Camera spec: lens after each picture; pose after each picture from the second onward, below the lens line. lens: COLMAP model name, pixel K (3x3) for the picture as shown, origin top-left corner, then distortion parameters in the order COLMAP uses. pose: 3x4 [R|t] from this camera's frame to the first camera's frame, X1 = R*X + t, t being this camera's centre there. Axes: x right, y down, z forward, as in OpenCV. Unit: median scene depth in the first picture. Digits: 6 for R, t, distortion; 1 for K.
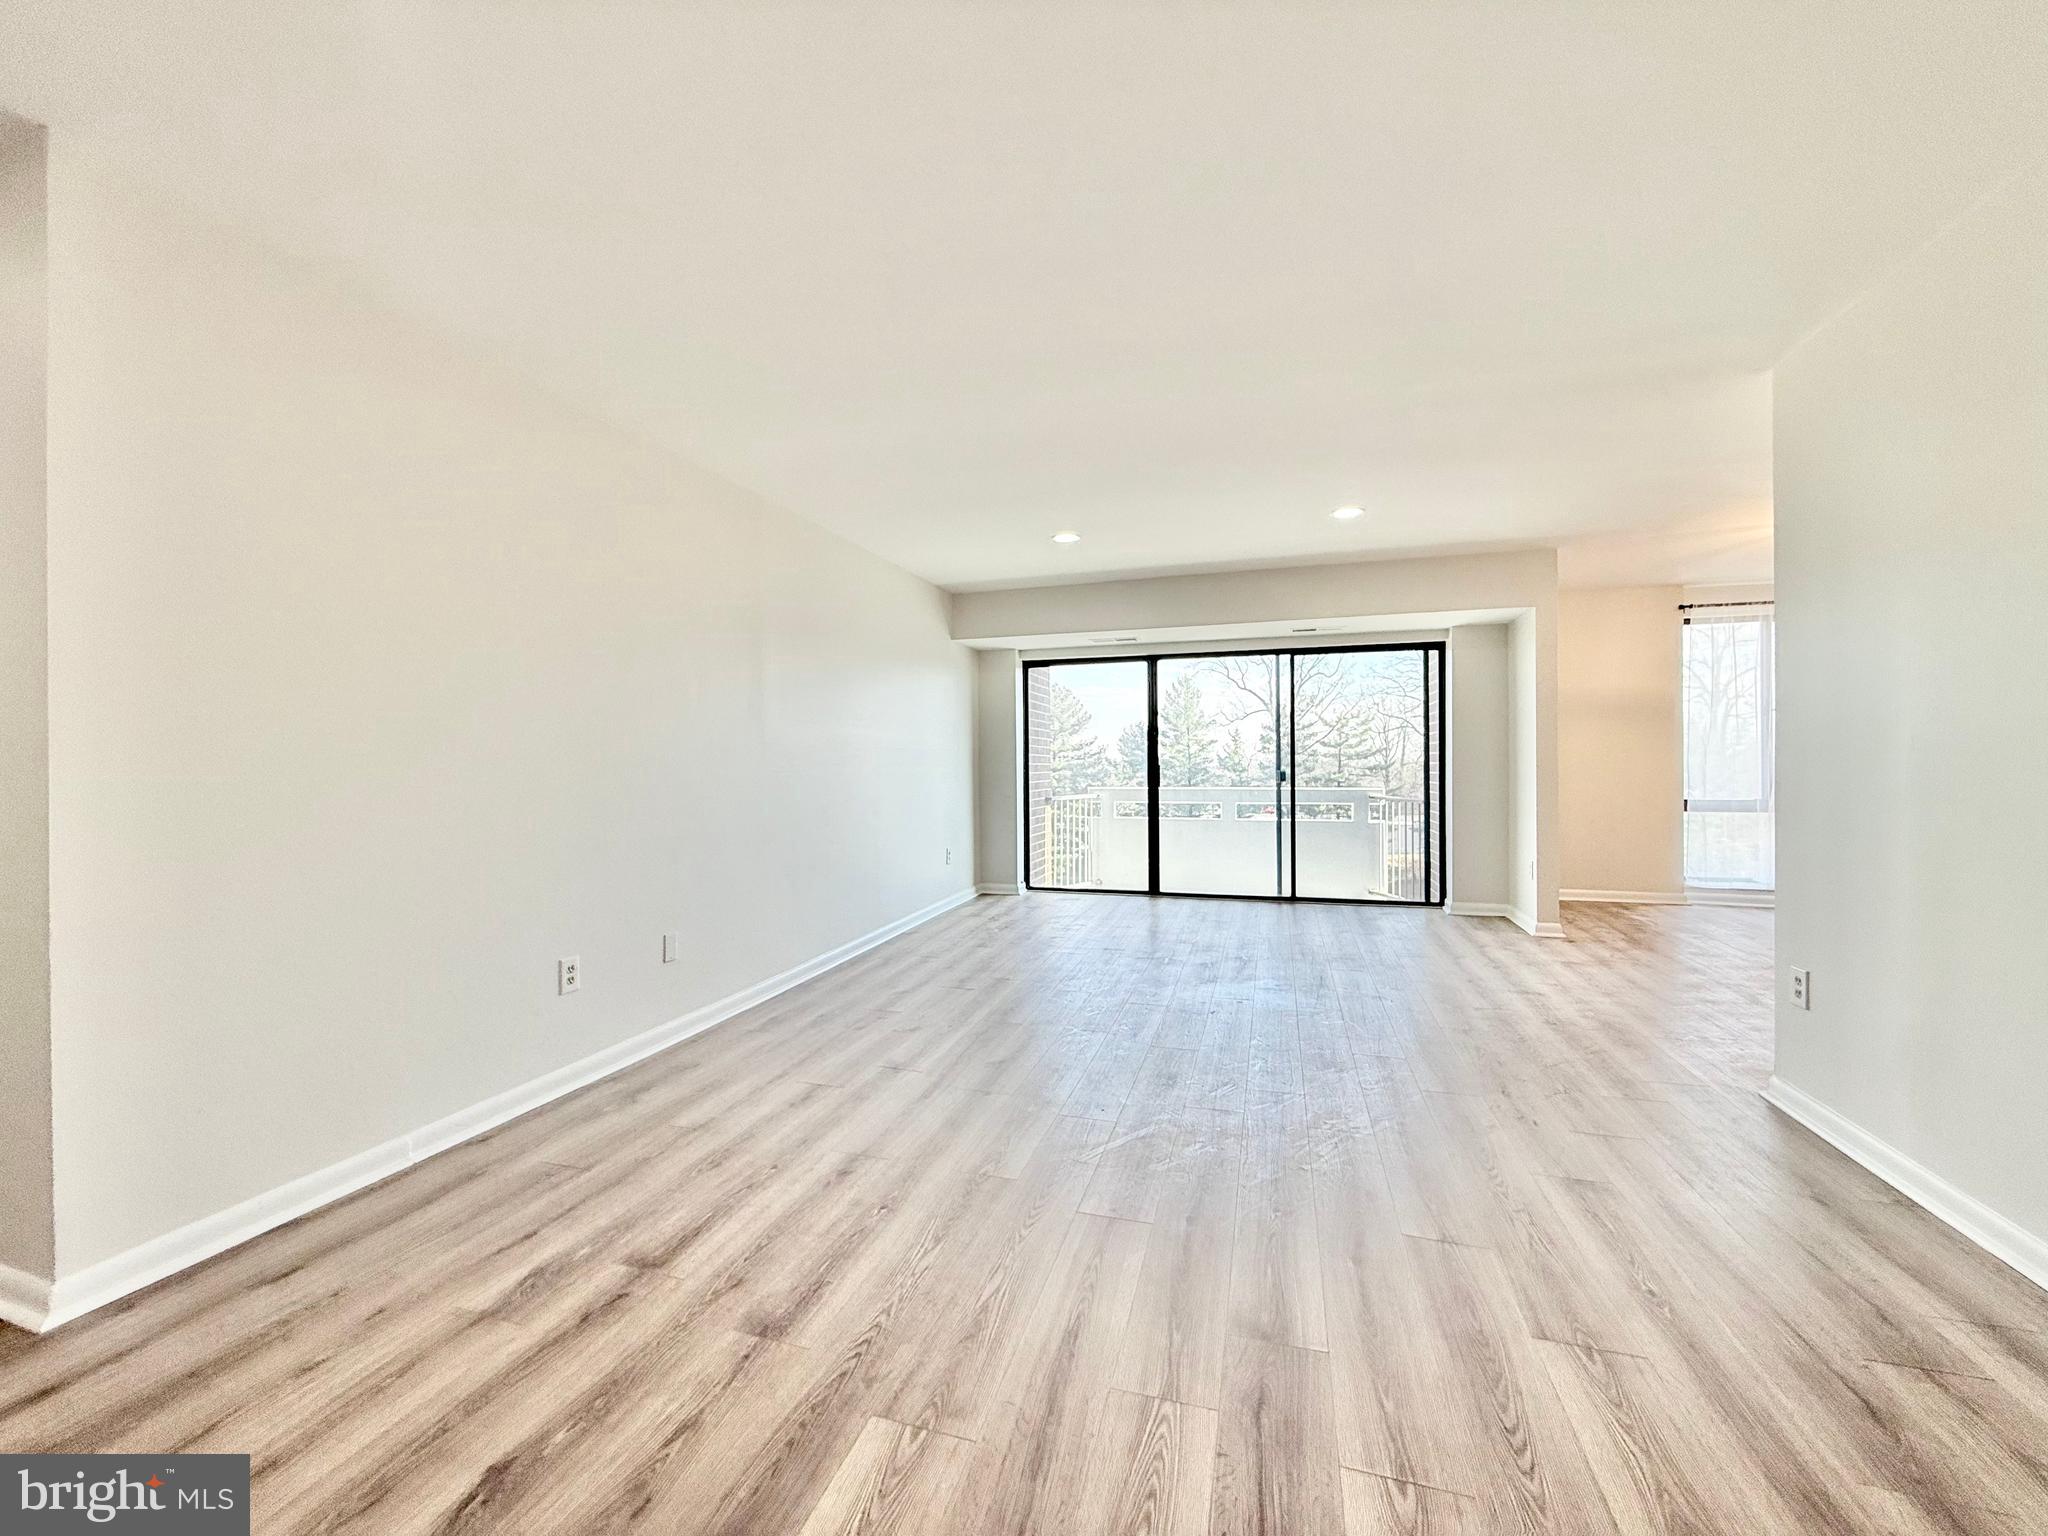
lens RADIAL K [[815.5, 0, 1018.6], [0, 815.5, 766.5], [0, 0, 1]] dist [-0.000891, 0.000018]
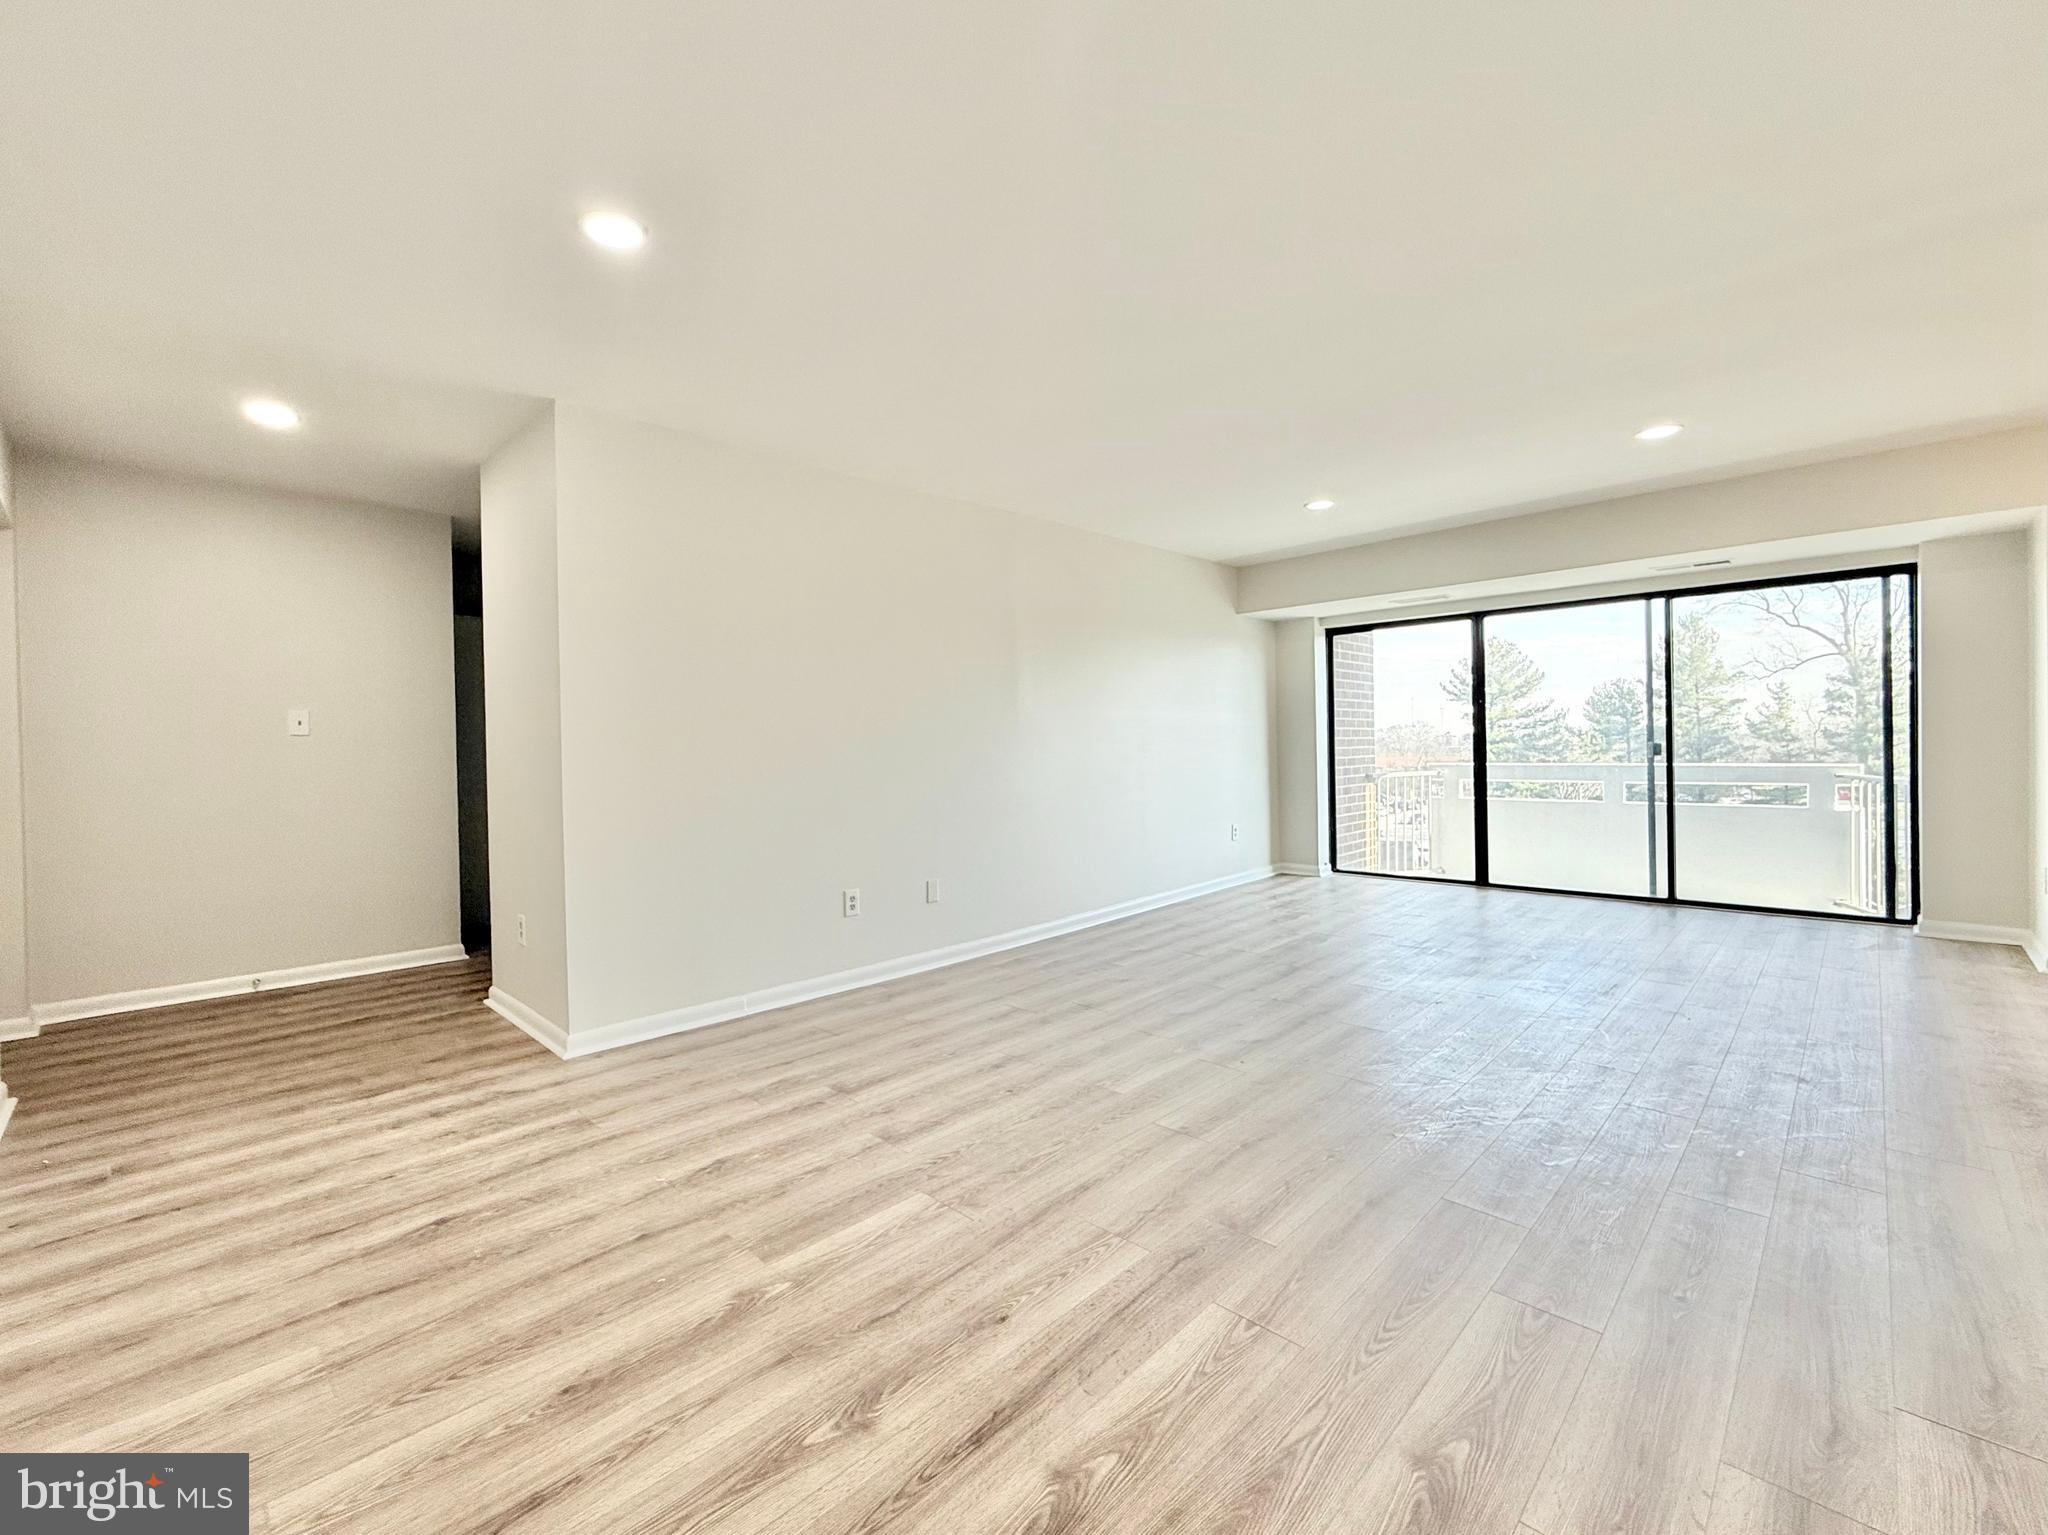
lens RADIAL K [[863.2, 0, 994.2], [0, 863.2, 753.8], [0, 0, 1]] dist [-0.001215, -0.000107]
pose [[0.882911, -0.006560, -0.469494, 0.159533], [0.013134, 0.999856, 0.010730, -0.001384], [0.469356, -0.015640, 0.882870, -0.070398]]
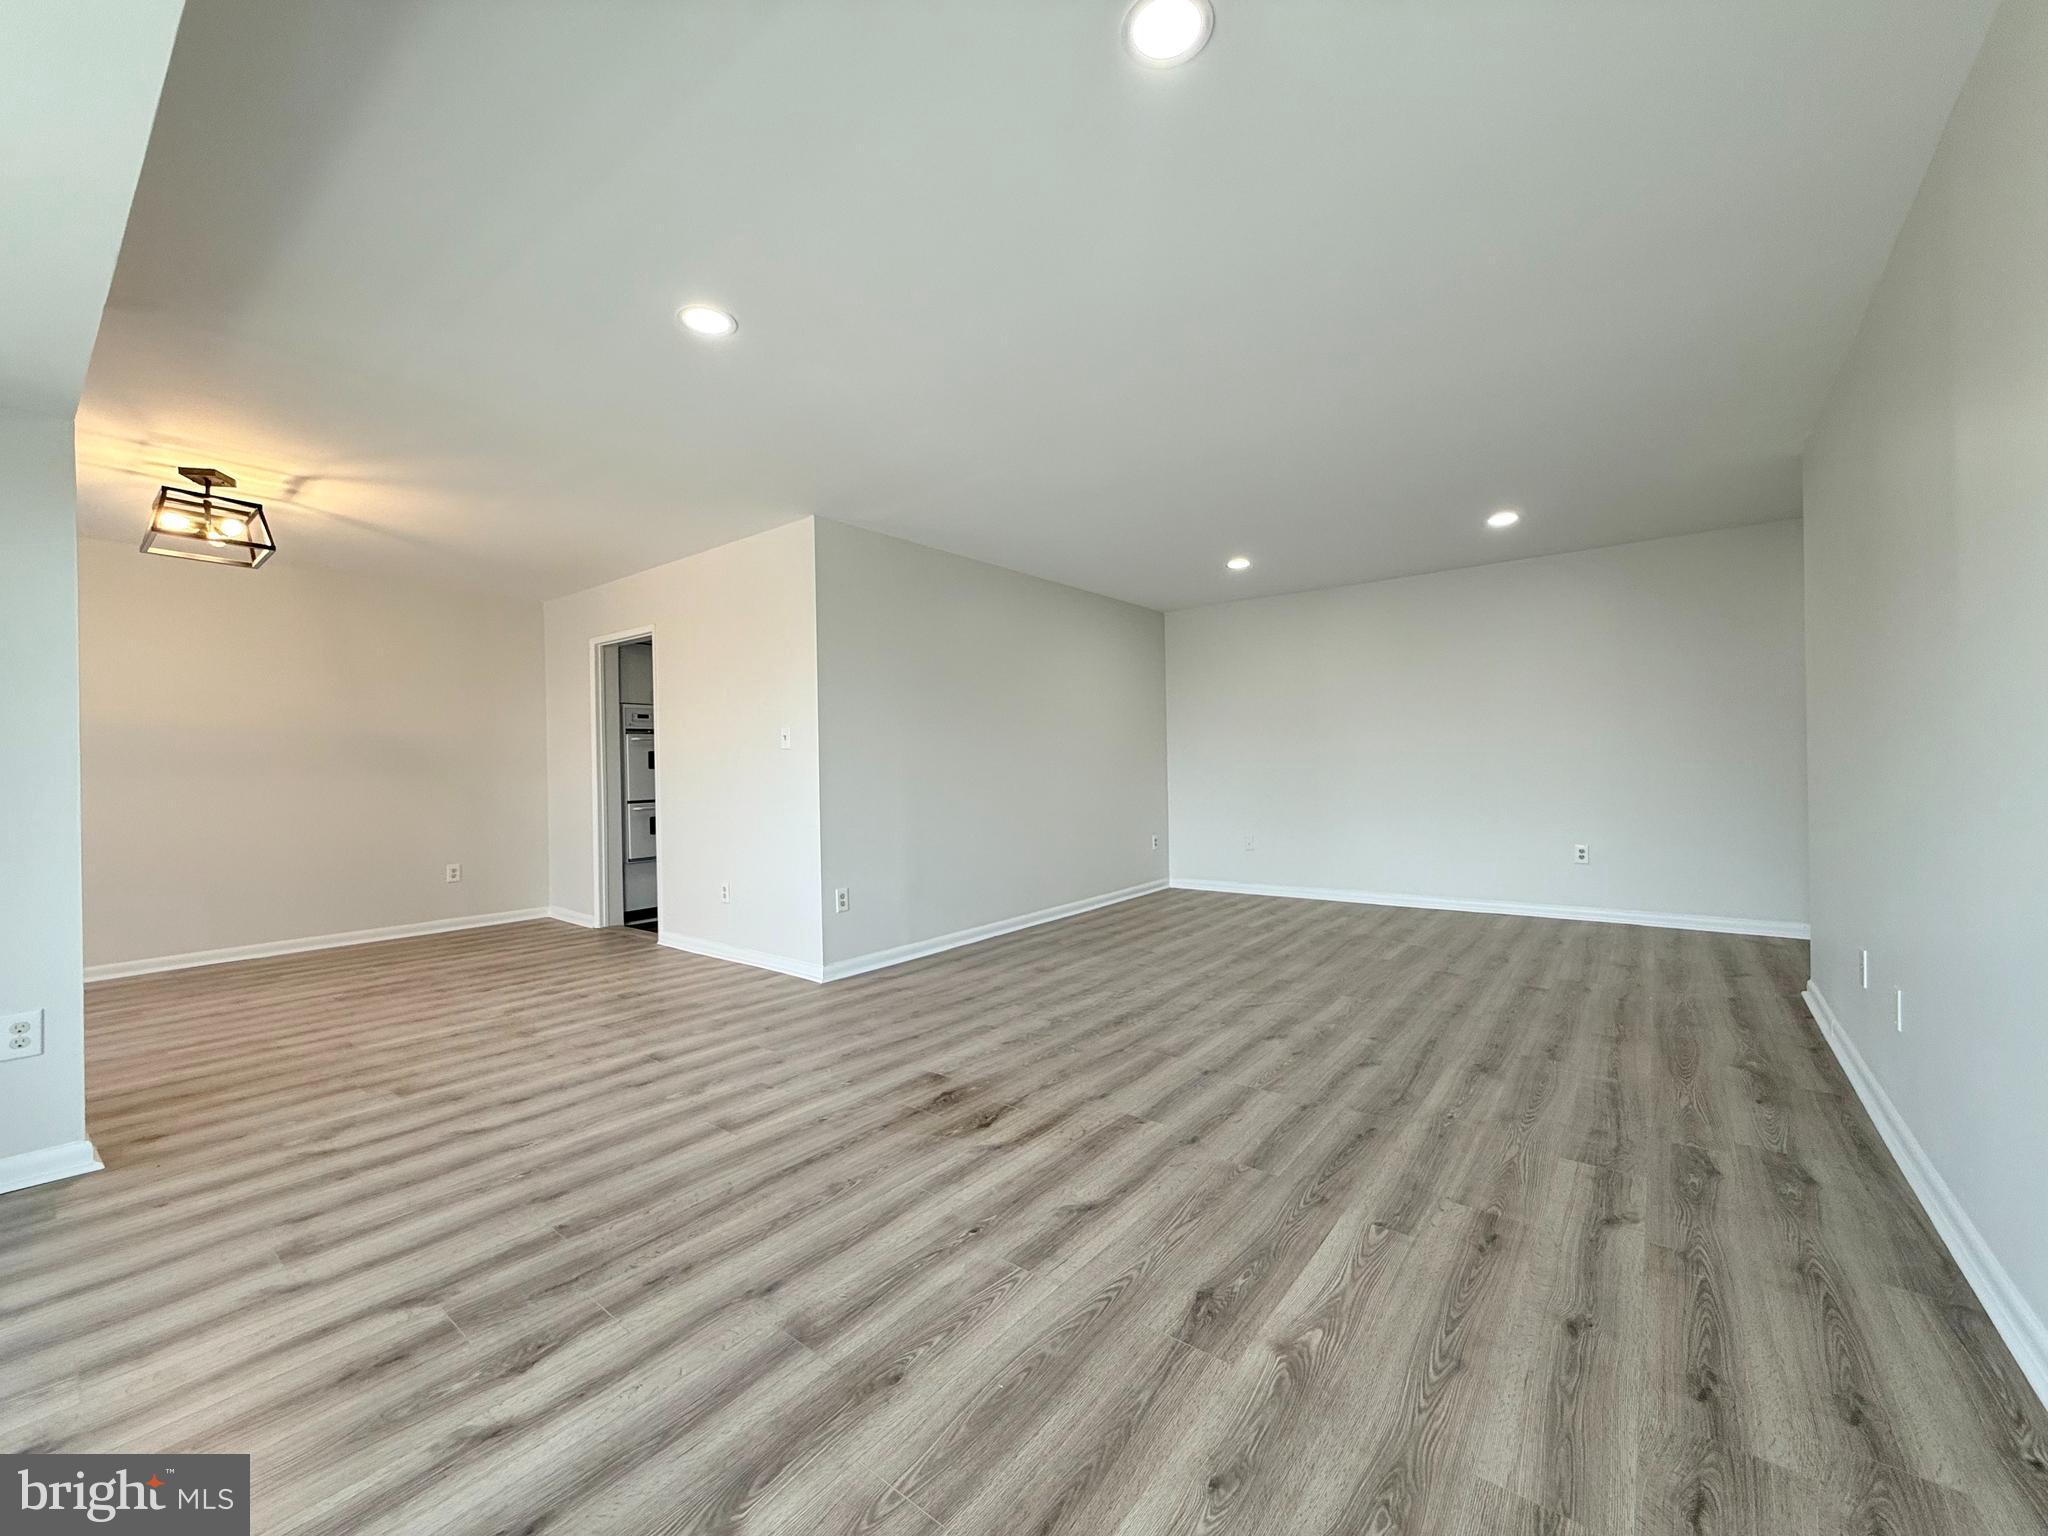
lens RADIAL K [[815.5, 0, 1018.6], [0, 815.5, 766.5], [0, 0, 1]] dist [-0.000891, 0.000018]
pose [[-0.933549, 0.023055, 0.357708, 0.004293], [0.023453, 0.999720, -0.003227, 0.003981], [-0.357682, 0.005377, -0.933828, 1.073663]]
